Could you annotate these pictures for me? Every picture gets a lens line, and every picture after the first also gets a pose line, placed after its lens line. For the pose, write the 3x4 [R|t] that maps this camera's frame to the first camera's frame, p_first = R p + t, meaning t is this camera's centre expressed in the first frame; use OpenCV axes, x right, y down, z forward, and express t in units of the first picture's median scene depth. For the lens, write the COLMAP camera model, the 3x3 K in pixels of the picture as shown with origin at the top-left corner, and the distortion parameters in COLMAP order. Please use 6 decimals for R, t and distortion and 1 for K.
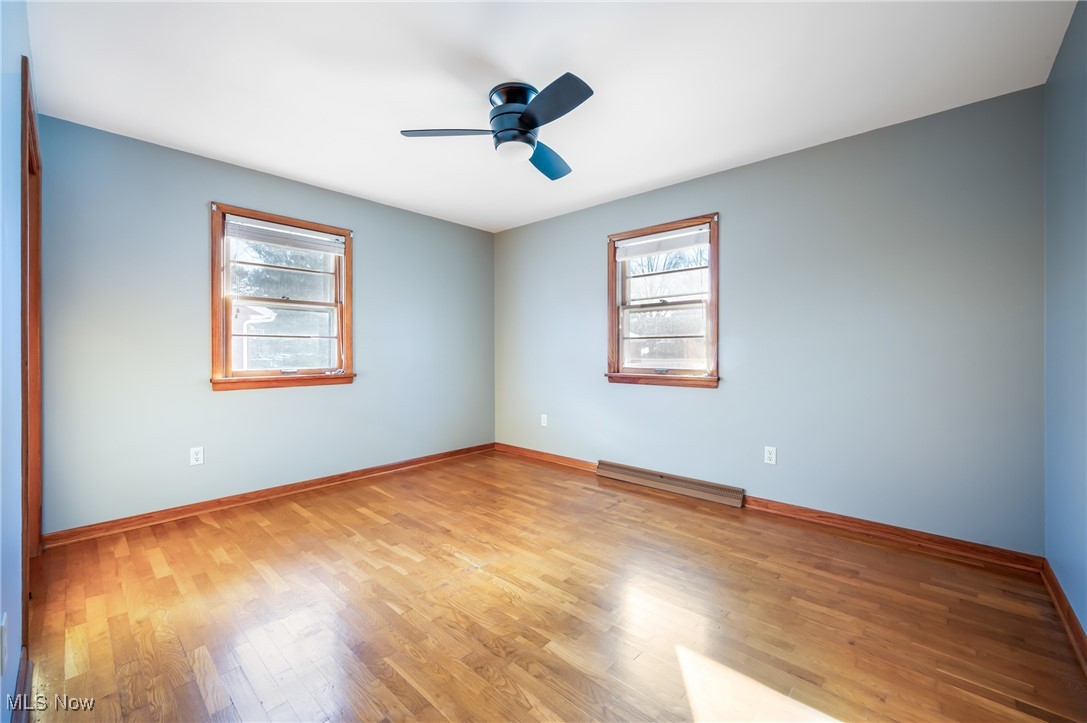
lens RADIAL K [[435.4, 0, 539.1], [0, 435.4, 355.4], [0, 0, 1]] dist [-0.004116, -0.000010]
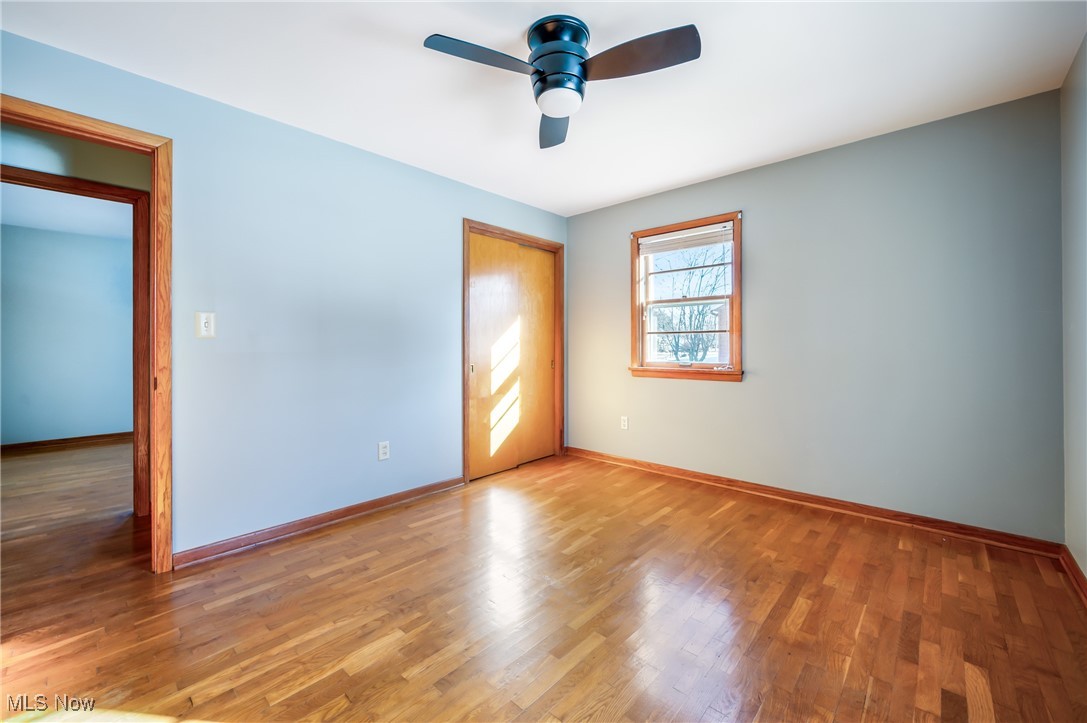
lens RADIAL K [[435.4, 0, 539.2], [0, 435.4, 350.7], [0, 0, 1]] dist [-0.004116, -0.000010]
pose [[-0.002988, 0.011984, -0.999924, 0.544951], [-0.007608, 0.999899, 0.012006, -0.008854], [0.999967, 0.007644, -0.002897, 0.693269]]
